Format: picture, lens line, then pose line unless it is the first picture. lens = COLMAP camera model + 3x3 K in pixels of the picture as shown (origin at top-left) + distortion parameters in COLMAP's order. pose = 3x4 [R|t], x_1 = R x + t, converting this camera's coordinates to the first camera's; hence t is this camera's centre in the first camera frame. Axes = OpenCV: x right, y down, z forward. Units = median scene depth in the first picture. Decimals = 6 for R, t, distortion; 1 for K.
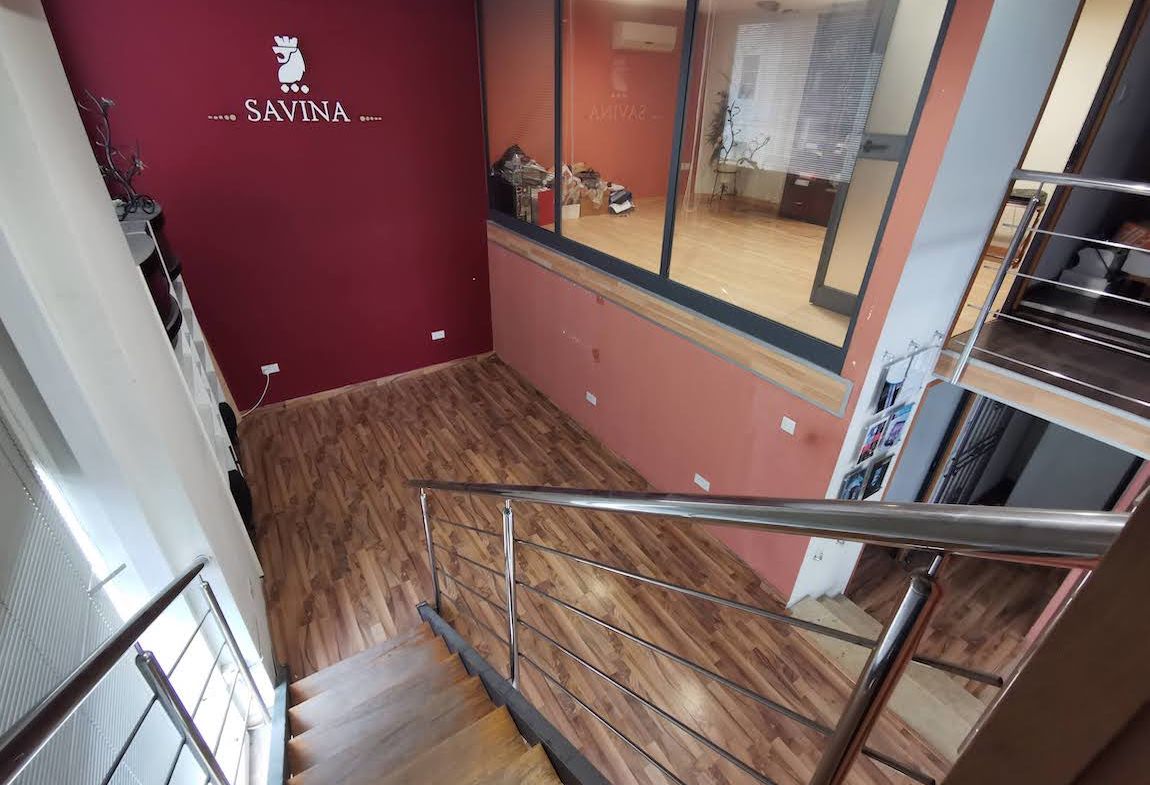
lens RADIAL K [[525.2, 0, 580.2], [0, 525.2, 391.2], [0, 0, 1]] dist [0.000116, 0.006458]
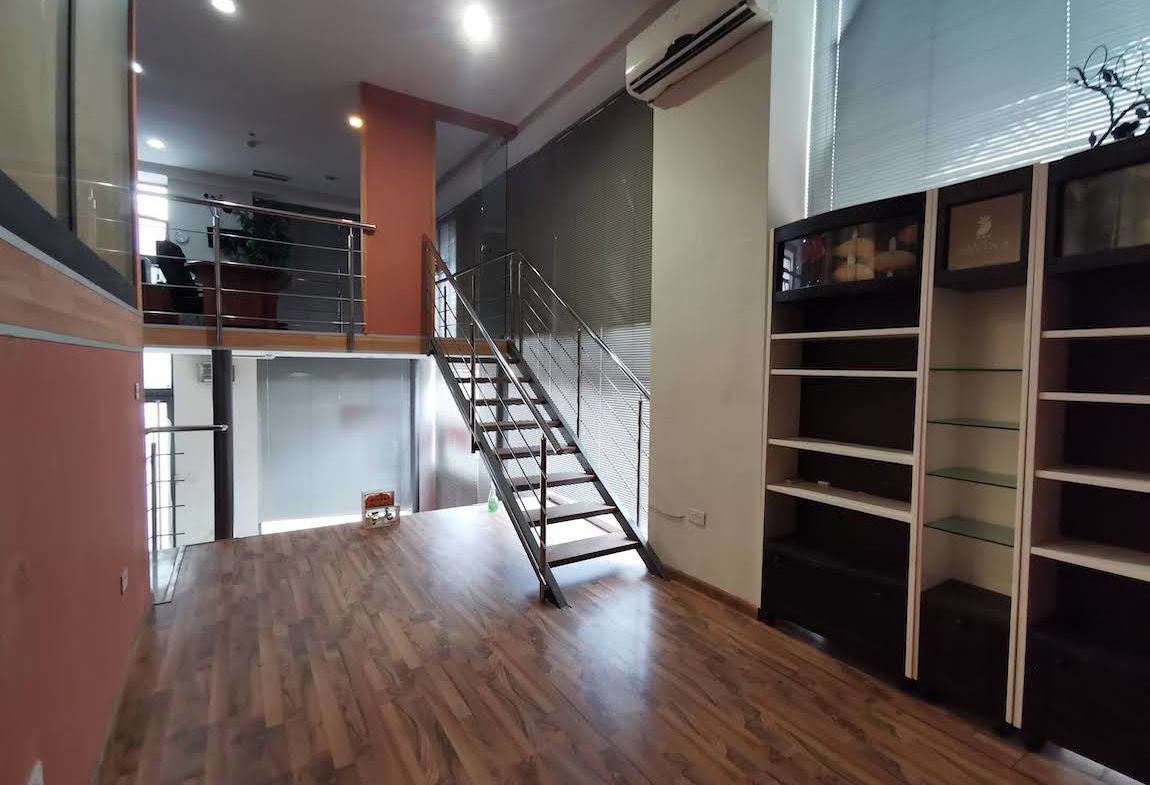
lens RADIAL K [[525.2, 0, 575.0], [0, 525.2, 388.3], [0, 0, 1]] dist [0.000116, 0.006458]
pose [[-0.999185, -0.039892, 0.006121, -0.241864], [-0.030495, 0.845577, 0.532982, -0.305196], [-0.026438, 0.532361, -0.846105, 1.221688]]
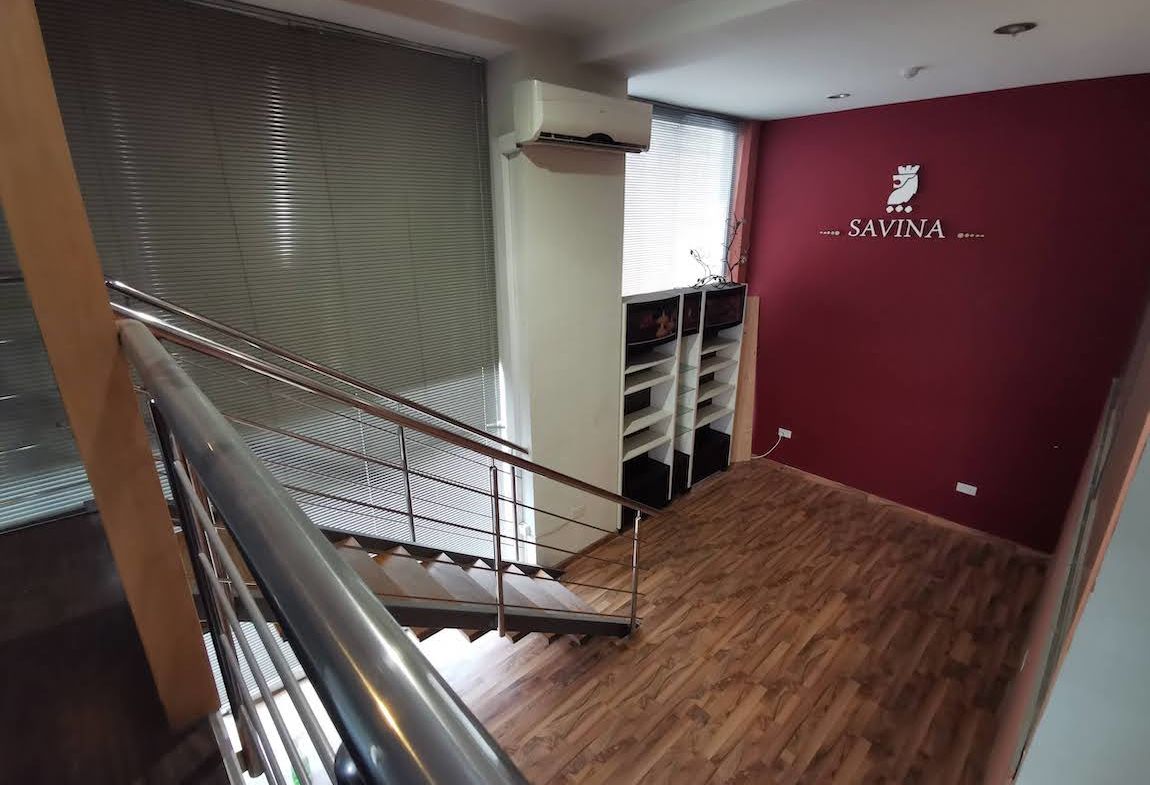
lens RADIAL K [[525.2, 0, 574.3], [0, 525.2, 391.0], [0, 0, 1]] dist [0.000116, 0.006458]
pose [[0.170457, 0.289498, -0.941879, 0.466647], [-0.482336, 0.858034, 0.176437, -0.122076], [0.859242, 0.424227, 0.285893, 0.274128]]
